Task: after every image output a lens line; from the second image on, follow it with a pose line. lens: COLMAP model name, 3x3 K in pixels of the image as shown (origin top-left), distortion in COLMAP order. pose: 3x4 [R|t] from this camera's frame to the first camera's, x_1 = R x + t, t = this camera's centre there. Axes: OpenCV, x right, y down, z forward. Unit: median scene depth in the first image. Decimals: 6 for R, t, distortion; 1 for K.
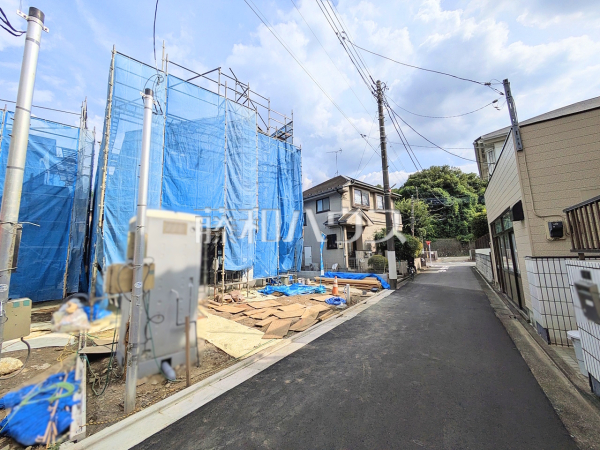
lens RADIAL K [[230.8, 0, 300.0], [0, 230.8, 225.0], [0, 0, 1]] dist [-0.000366, -0.000224]
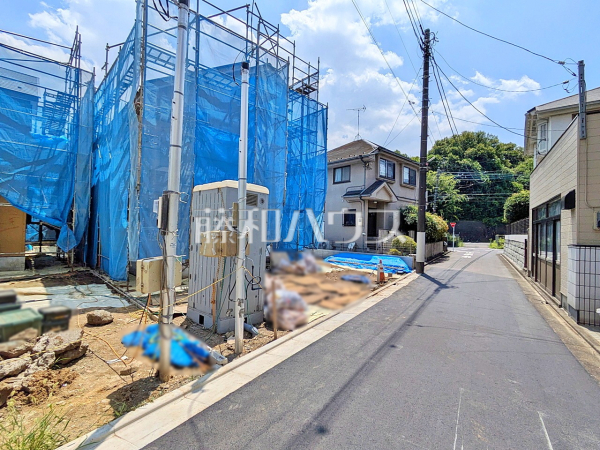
lens RADIAL K [[281.8, 0, 300.2], [0, 281.8, 228.8], [0, 0, 1]] dist [0.000775, 0.000927]
pose [[0.998018, 0.054112, 0.032125, -0.130573], [-0.057622, 0.990996, 0.120858, -0.008156], [-0.025295, -0.122469, 0.992150, -0.104361]]
